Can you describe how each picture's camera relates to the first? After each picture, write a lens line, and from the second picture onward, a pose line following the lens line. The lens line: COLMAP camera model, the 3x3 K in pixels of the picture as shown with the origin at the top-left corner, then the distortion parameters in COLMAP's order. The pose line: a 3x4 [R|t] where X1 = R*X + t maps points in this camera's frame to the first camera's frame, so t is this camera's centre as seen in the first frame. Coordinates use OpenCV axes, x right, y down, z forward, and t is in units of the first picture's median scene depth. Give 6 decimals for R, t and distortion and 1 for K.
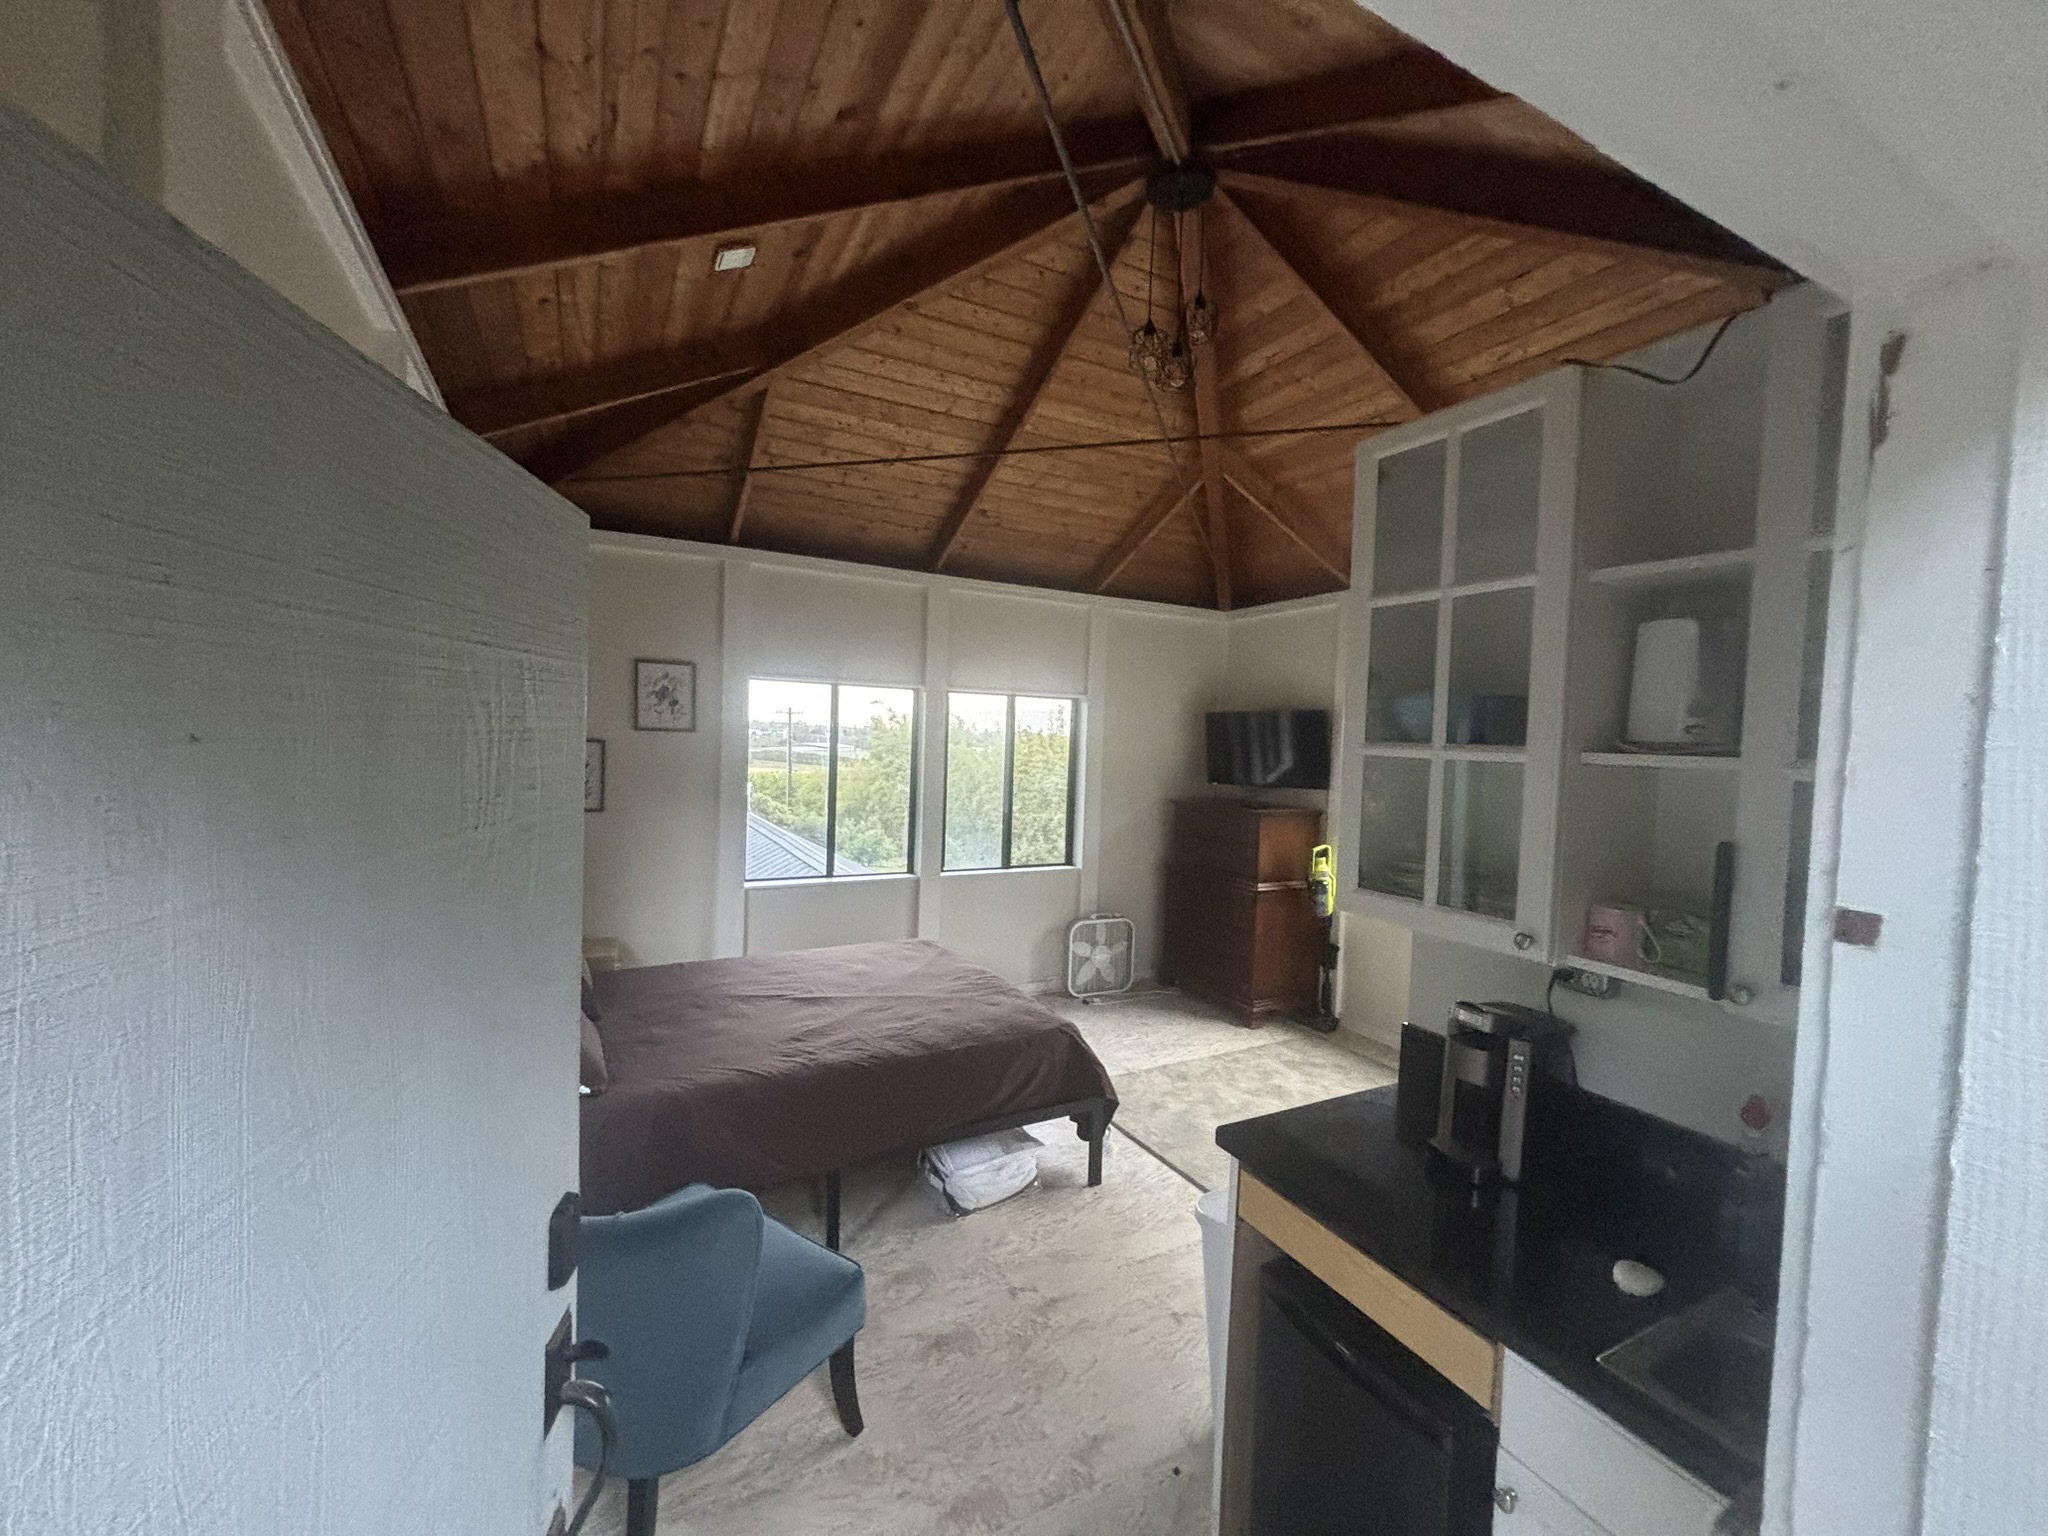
lens RADIAL K [[827.3, 0, 1025.7], [0, 827.3, 759.8], [0, 0, 1]] dist [0.003464, 0.000141]
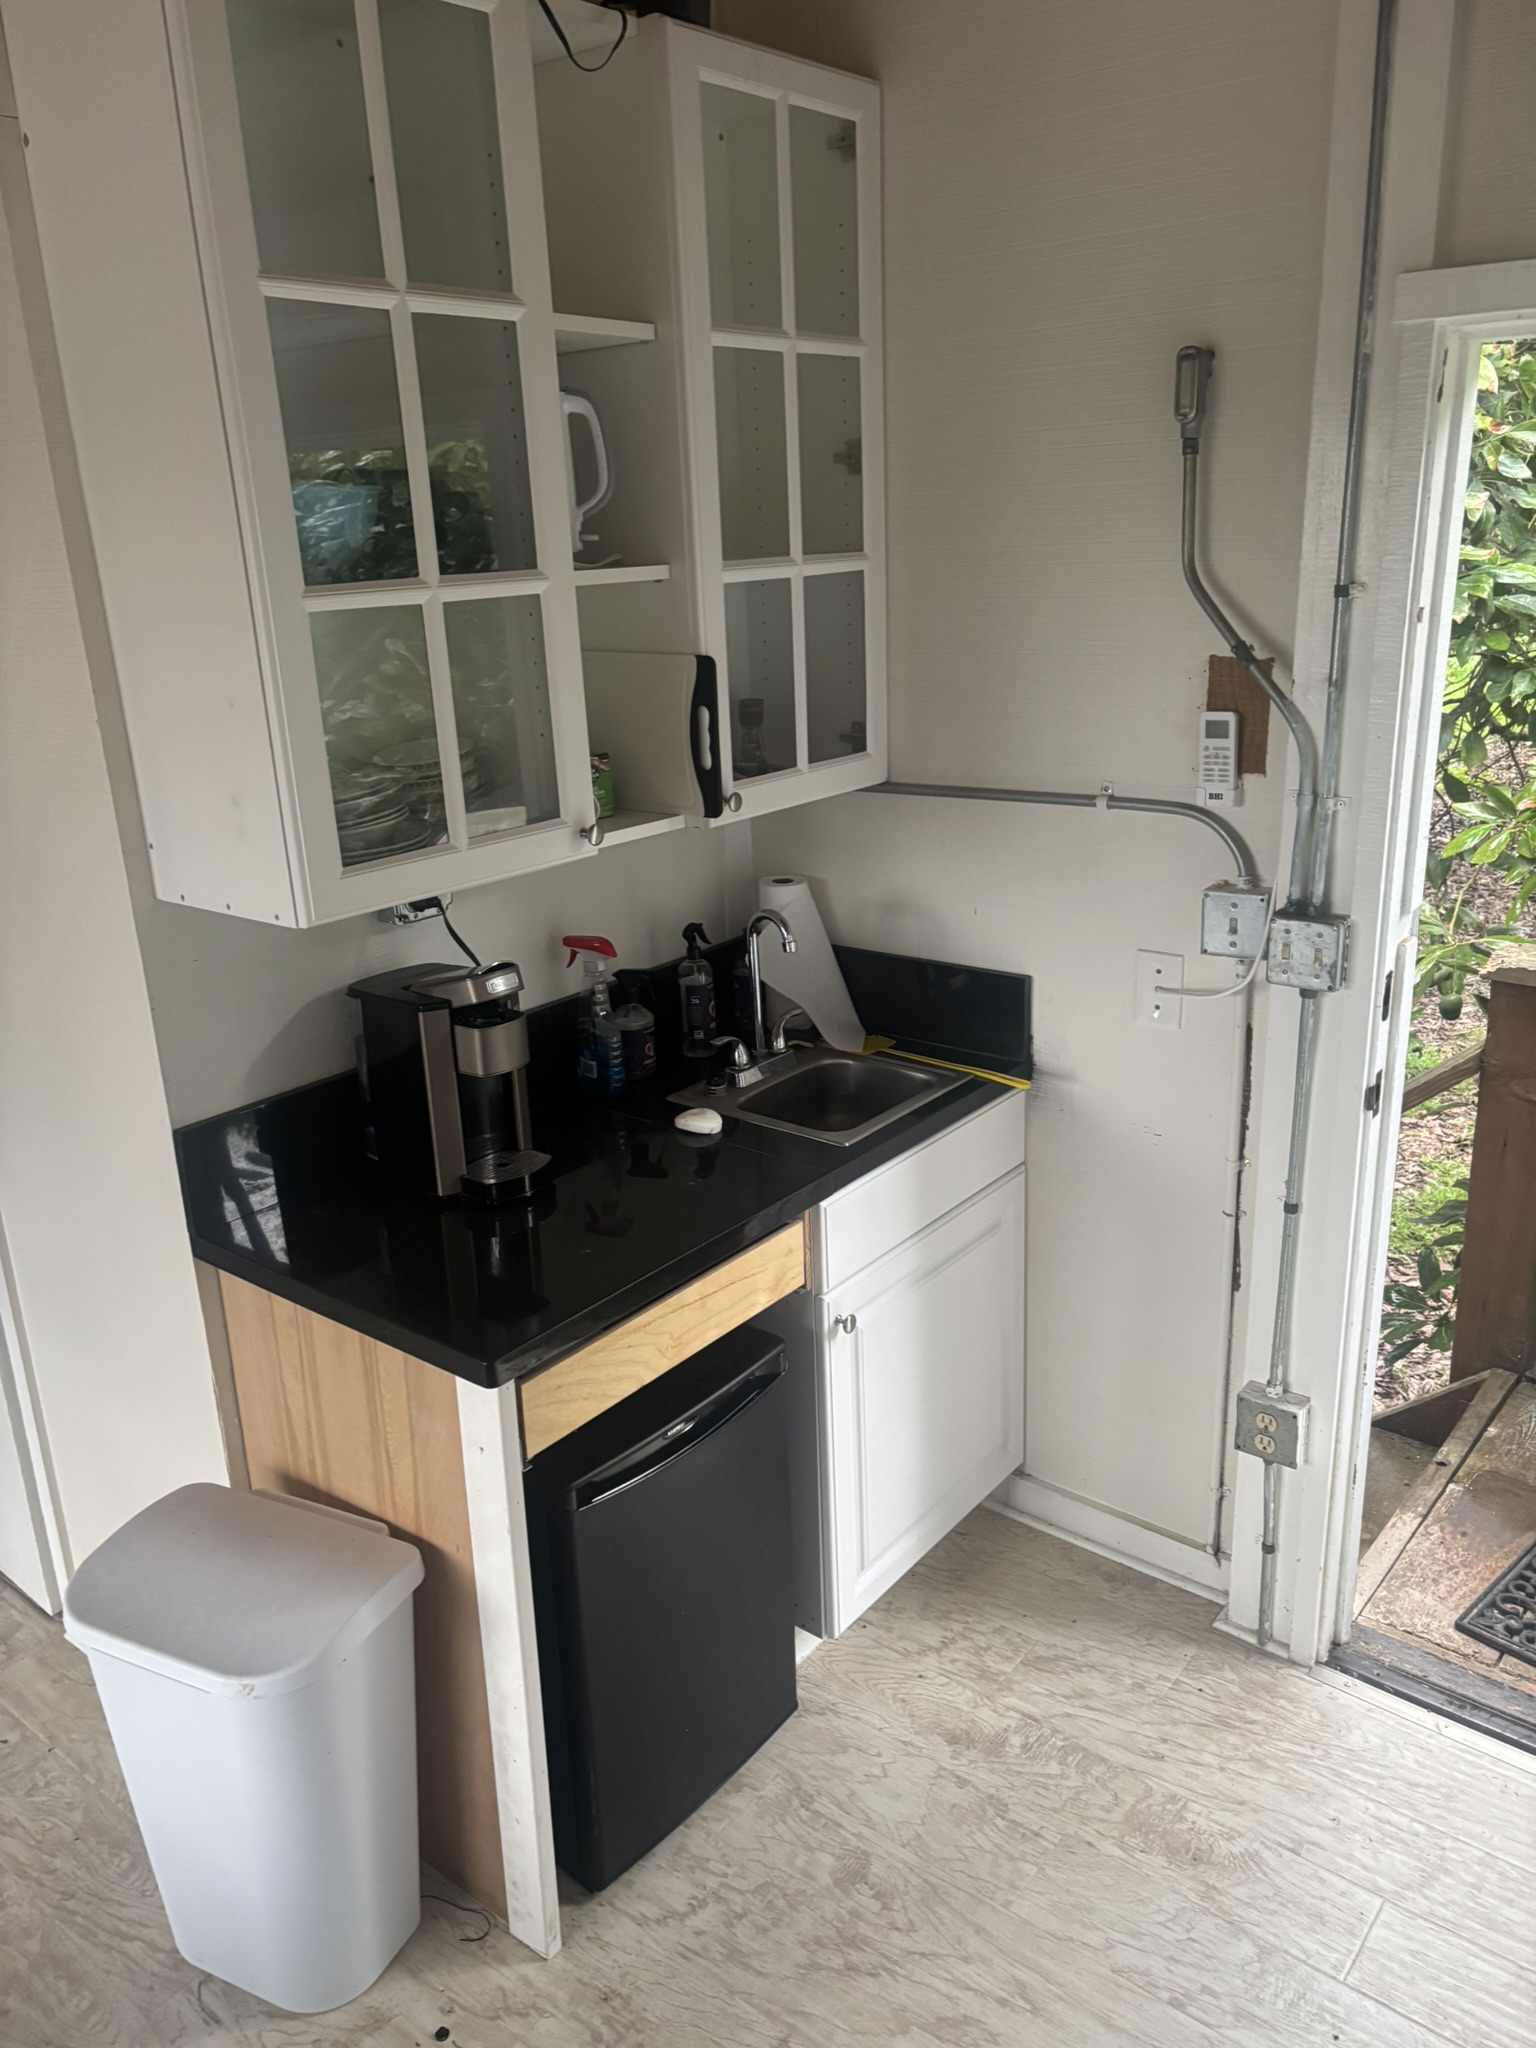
lens RADIAL K [[1541.6, 0, 765.2], [0, 1541.6, 1036.0], [0, 0, 1]] dist [0.057853, -0.012634]
pose [[-0.406101, -0.299205, 0.863457, -0.820143], [0.061897, 0.933703, 0.352658, -0.105514], [-0.911730, 0.196661, -0.360657, 1.526051]]
